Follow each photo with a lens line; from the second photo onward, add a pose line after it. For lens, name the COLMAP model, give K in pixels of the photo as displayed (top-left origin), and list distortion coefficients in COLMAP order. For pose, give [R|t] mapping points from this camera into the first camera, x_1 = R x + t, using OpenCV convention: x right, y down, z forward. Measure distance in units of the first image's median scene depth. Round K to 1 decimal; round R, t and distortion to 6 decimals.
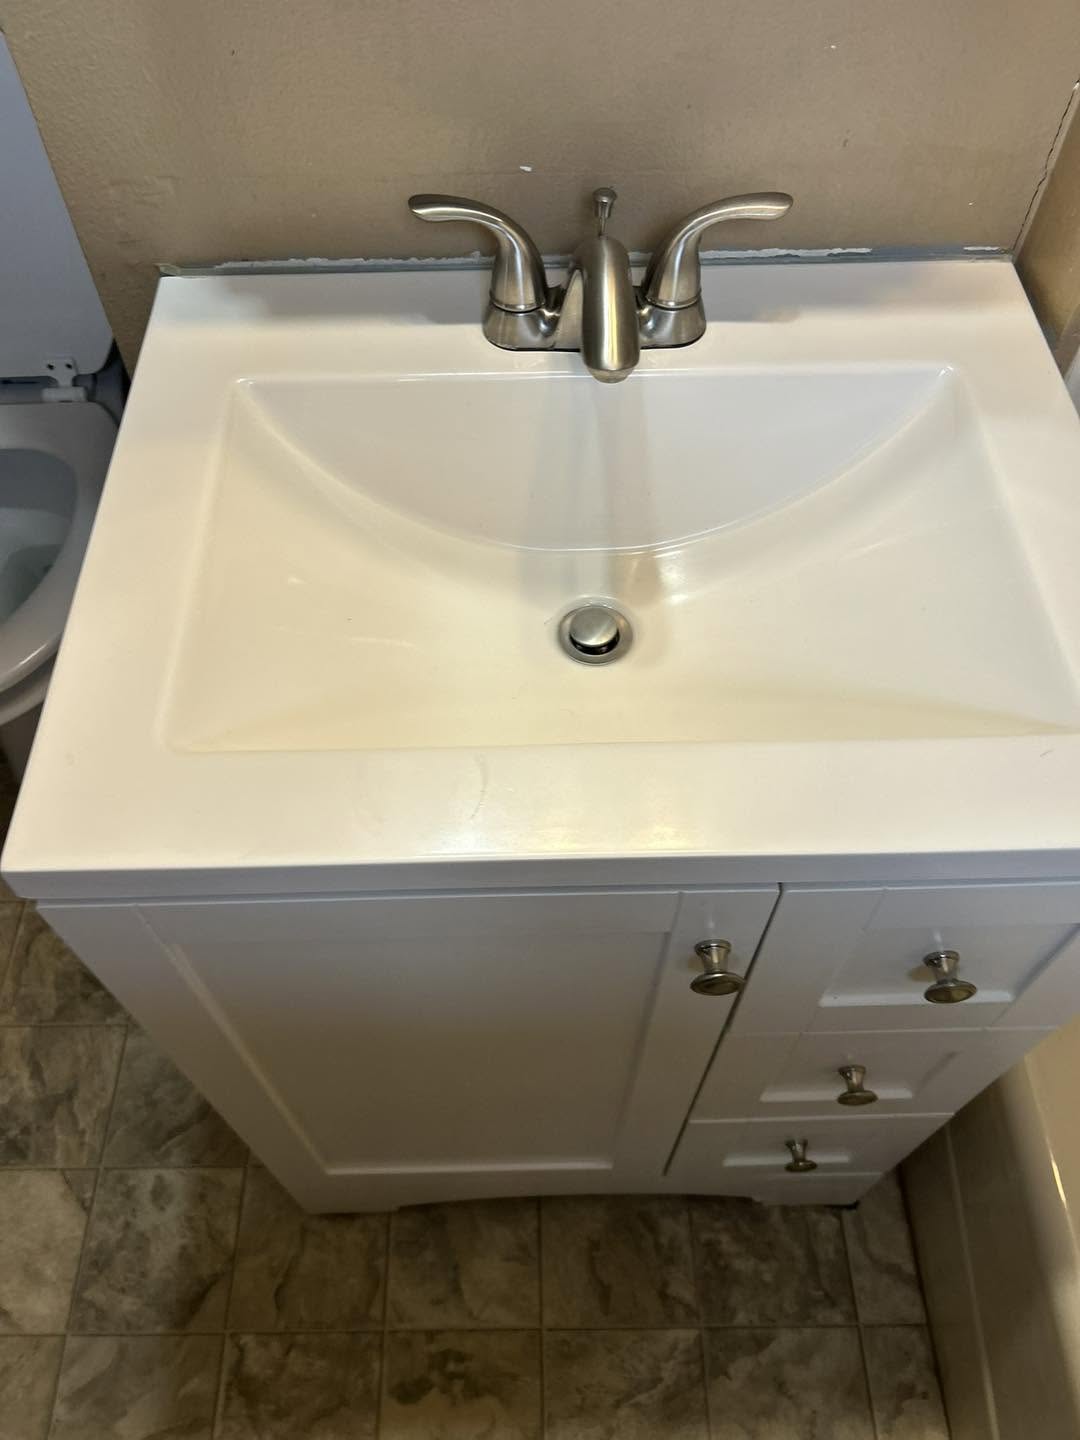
lens RADIAL K [[1086.1, 0, 540.1], [0, 1086.1, 726.1], [0, 0, 1]] dist [0.015577, 0.004266]
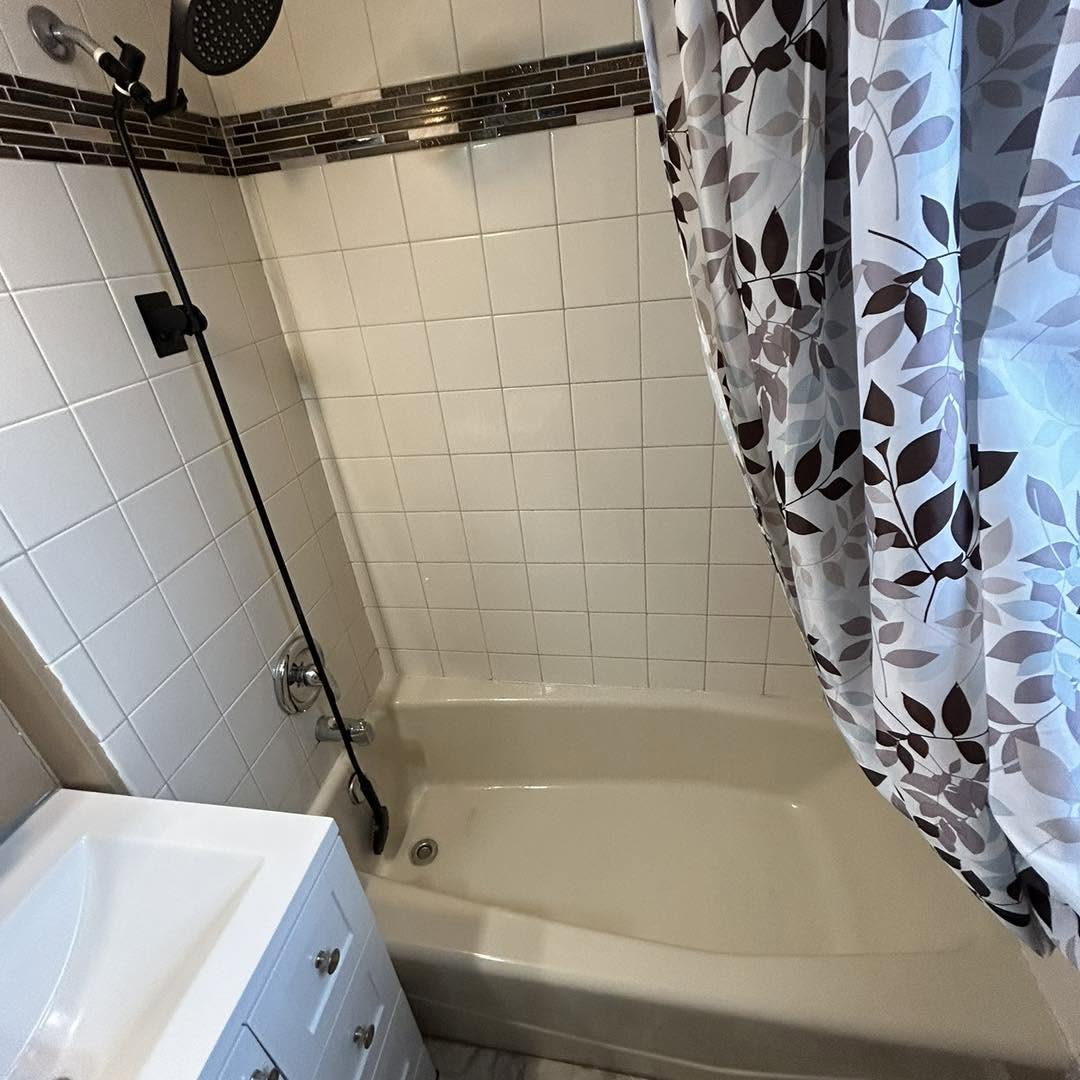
lens RADIAL K [[580.4, 0, 535.1], [0, 580.4, 535.8], [0, 0, 1]] dist [-0.001622, 0.001171]
pose [[0.195607, -0.488344, 0.850446, -0.085051], [0.858107, 0.505045, 0.092639, 0.020968], [-0.474753, 0.711653, 0.517842, -0.281399]]
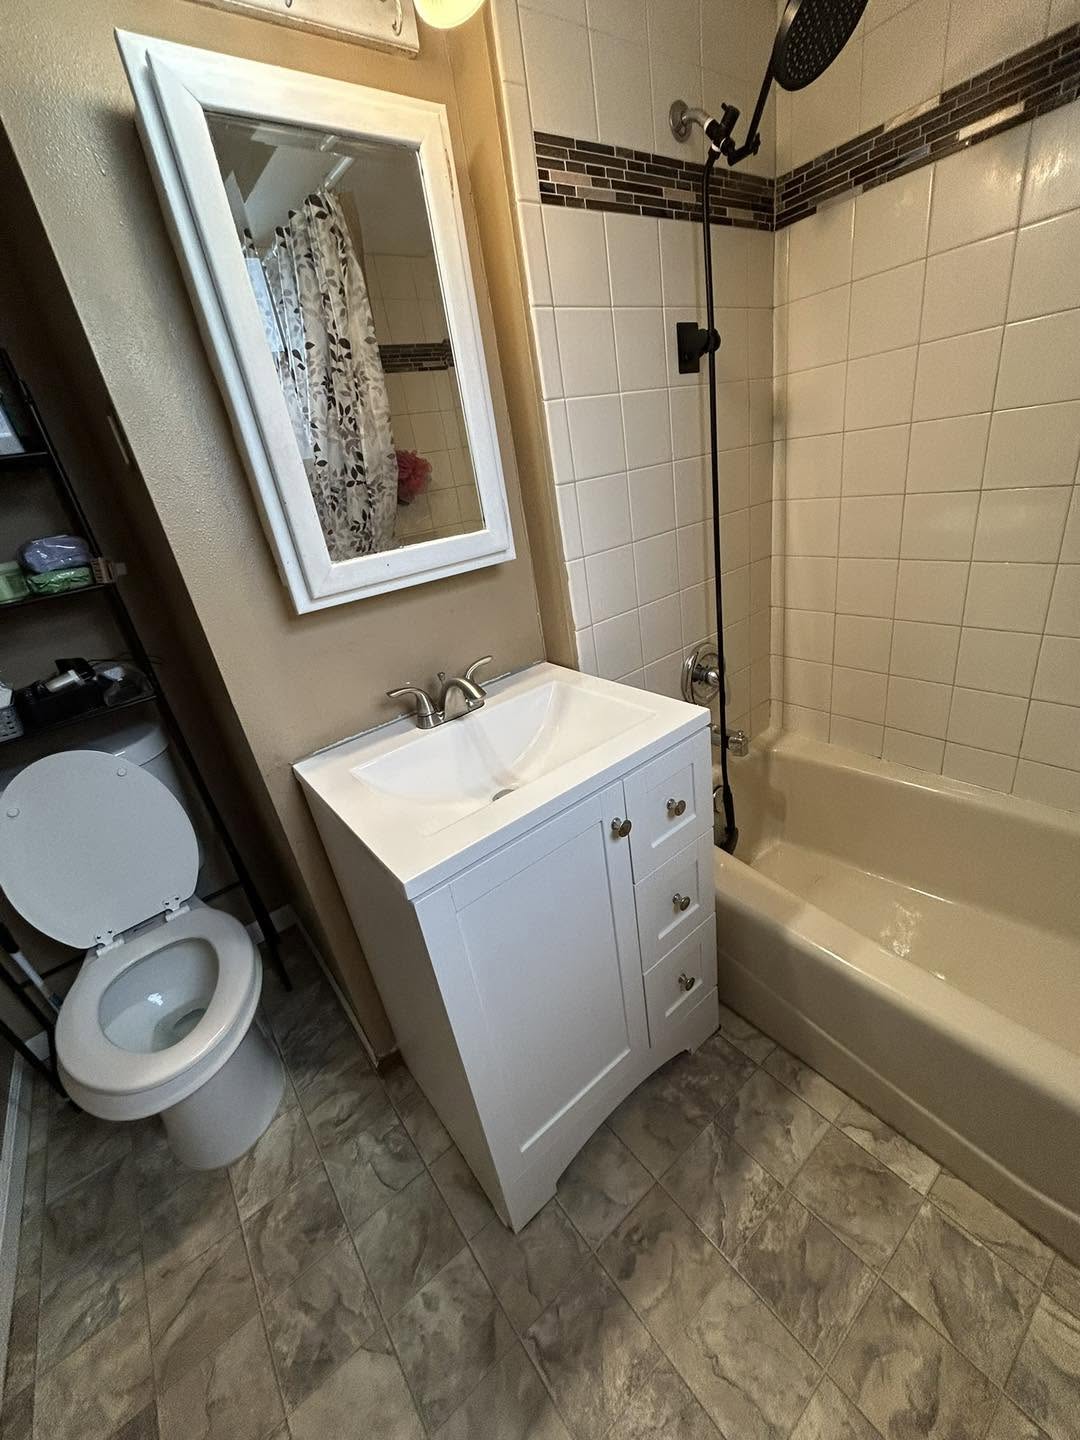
lens RADIAL K [[578.0, 0, 535.9], [0, 578.0, 718.7], [0, 0, 1]] dist [-0.003257, 0.001346]
pose [[0.793255, -0.358110, 0.492447, -0.356642], [0.571758, 0.716199, -0.400190, 0.264763], [-0.209378, 0.599013, 0.772881, -0.172202]]
